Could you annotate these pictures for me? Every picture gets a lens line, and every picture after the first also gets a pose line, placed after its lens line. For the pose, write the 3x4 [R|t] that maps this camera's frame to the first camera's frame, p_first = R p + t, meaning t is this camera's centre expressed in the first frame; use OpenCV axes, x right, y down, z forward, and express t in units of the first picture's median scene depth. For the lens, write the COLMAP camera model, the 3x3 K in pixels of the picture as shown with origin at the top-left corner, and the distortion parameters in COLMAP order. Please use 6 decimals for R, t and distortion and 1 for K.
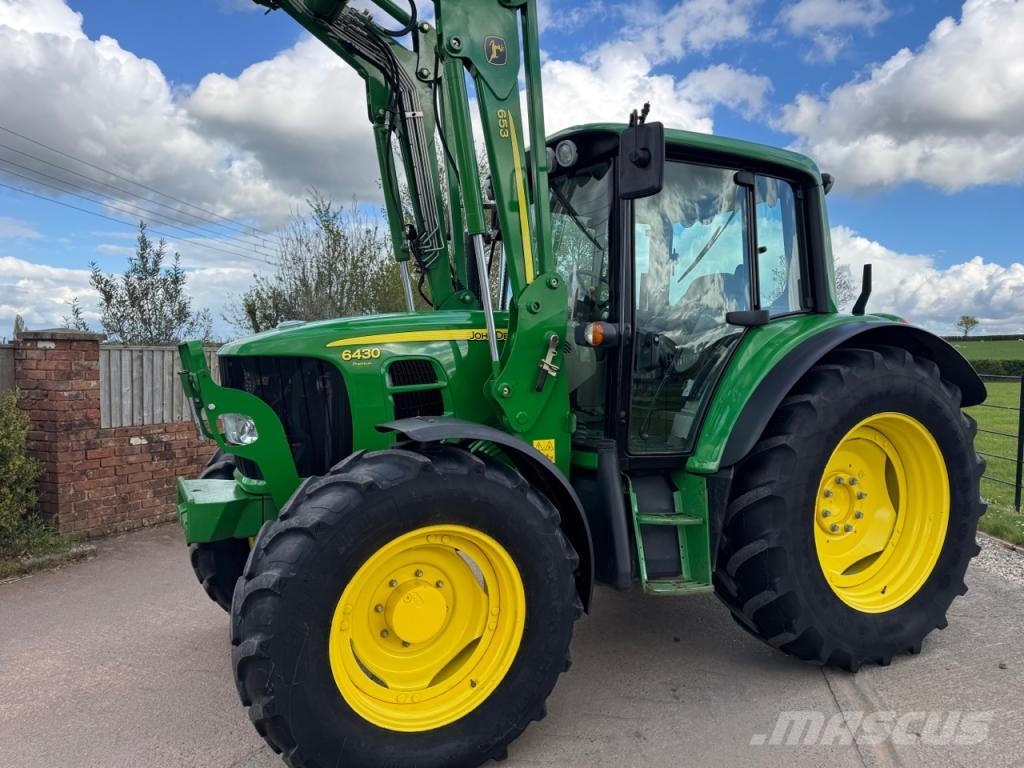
lens RADIAL K [[791.5, 0, 531.4], [0, 791.5, 433.8], [0, 0, 1]] dist [0.029844, -0.071962]
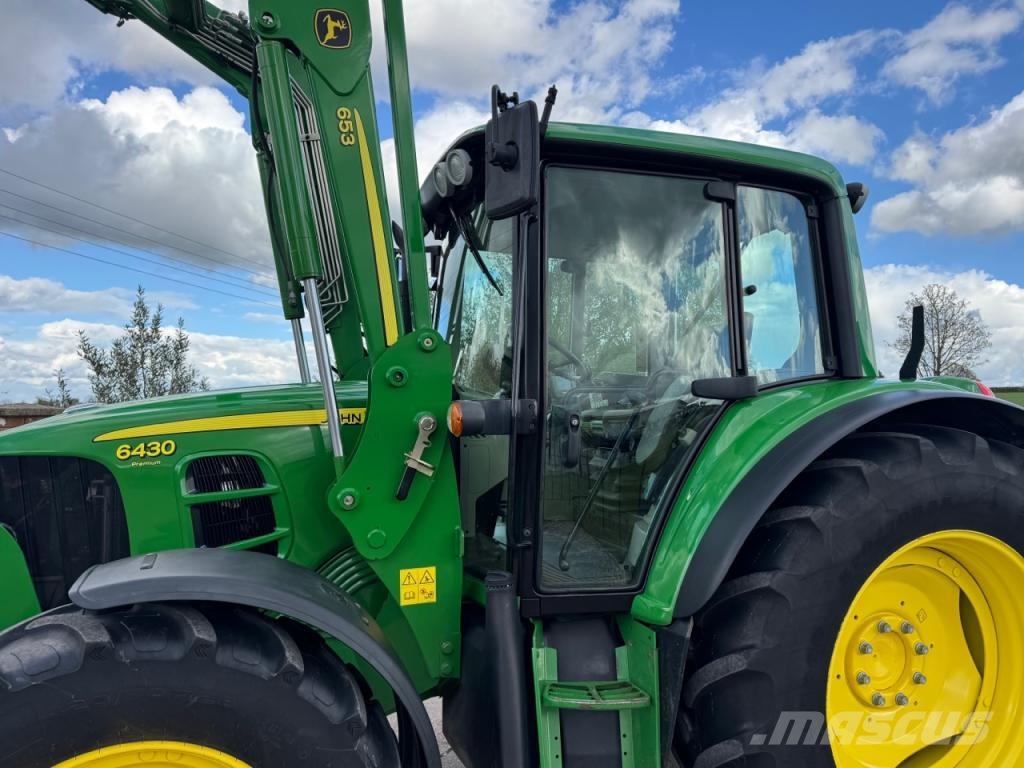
lens RADIAL K [[767.4, 0, 541.6], [0, 767.4, 414.4], [0, 0, 1]] dist [0.050436, -0.076368]
pose [[0.990049, -0.009893, -0.140375, 0.208414], [-0.002989, 0.995822, -0.091267, -0.061990], [0.140692, 0.090778, 0.985883, 0.322869]]
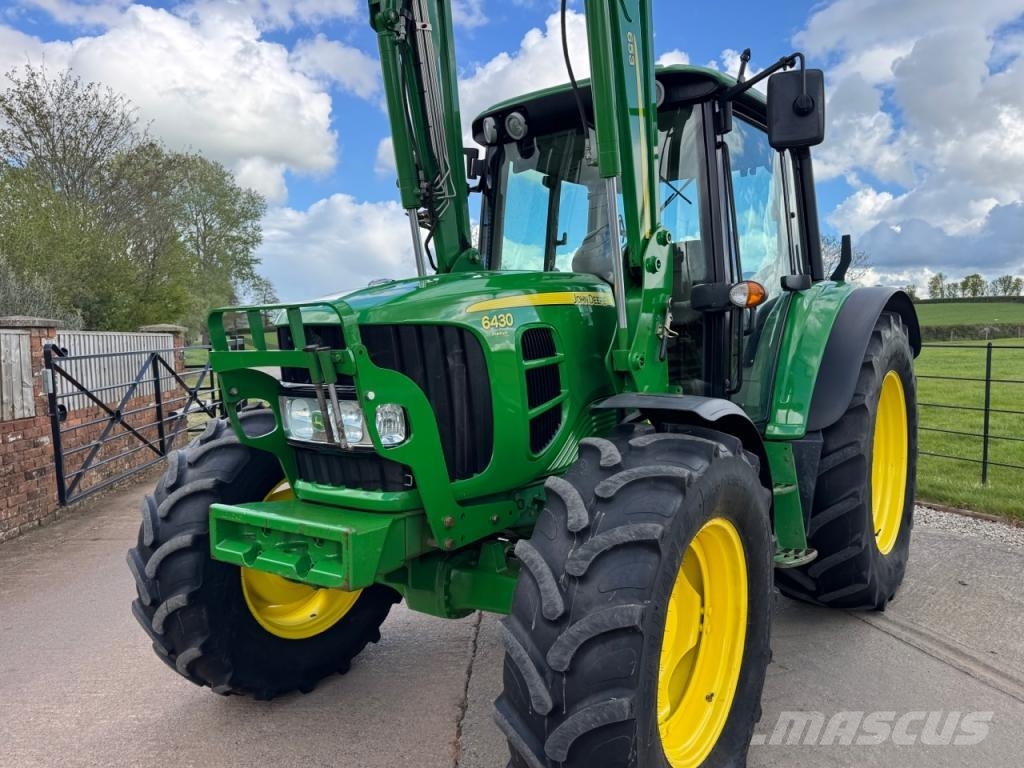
lens RADIAL K [[769.4, 0, 517.0], [0, 769.4, 416.5], [0, 0, 1]] dist [0.074991, -0.074447]
pose [[0.885456, -0.064481, 0.460228, -0.497424], [0.060848, 0.997888, 0.022742, -0.019750], [-0.460722, 0.007867, 0.887510, 0.279523]]
